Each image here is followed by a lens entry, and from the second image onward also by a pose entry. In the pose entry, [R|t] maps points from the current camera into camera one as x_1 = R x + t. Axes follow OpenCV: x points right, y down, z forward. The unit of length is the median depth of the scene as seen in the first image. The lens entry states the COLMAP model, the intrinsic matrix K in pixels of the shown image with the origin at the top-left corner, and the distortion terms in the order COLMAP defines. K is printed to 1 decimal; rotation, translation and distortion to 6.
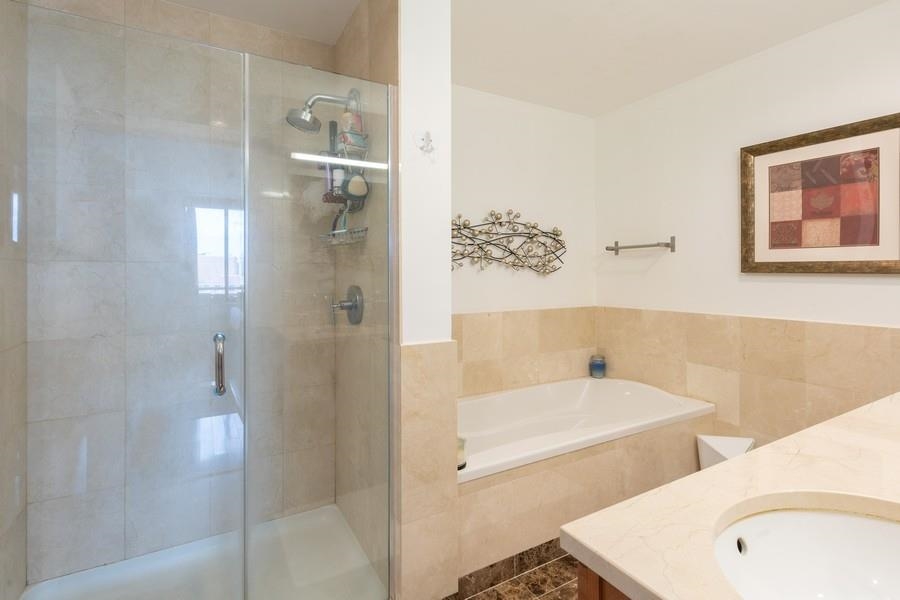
lens RADIAL K [[436.9, 0, 446.1], [0, 436.9, 272.5], [0, 0, 1]] dist [0.006190, 0.000587]
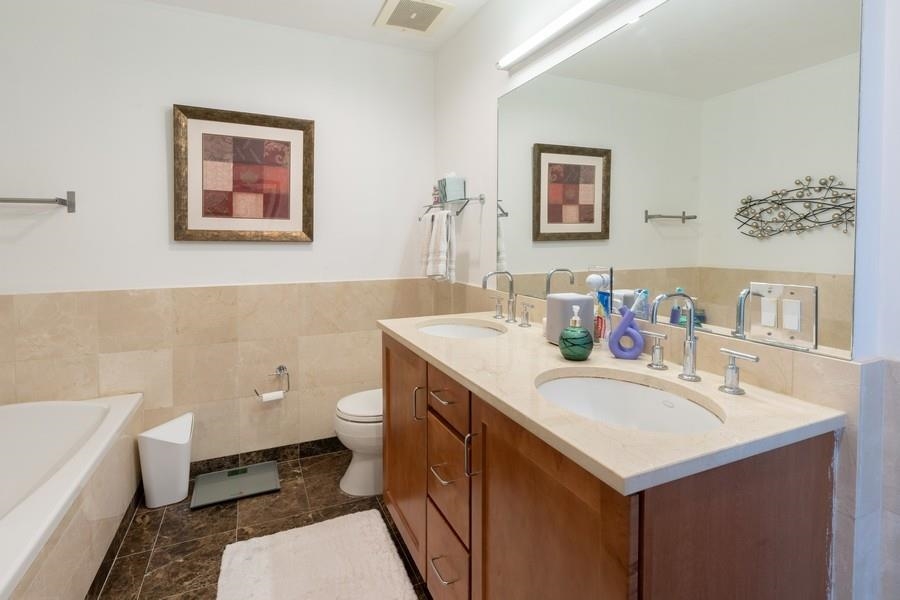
lens RADIAL K [[436.9, 0, 448.0], [0, 436.9, 258.6], [0, 0, 1]] dist [0.006190, 0.000587]
pose [[0.105422, -0.035828, 0.993782, -0.194667], [-0.002970, 0.999335, 0.036343, 0.003088], [-0.994423, -0.006783, 0.105245, 0.350688]]
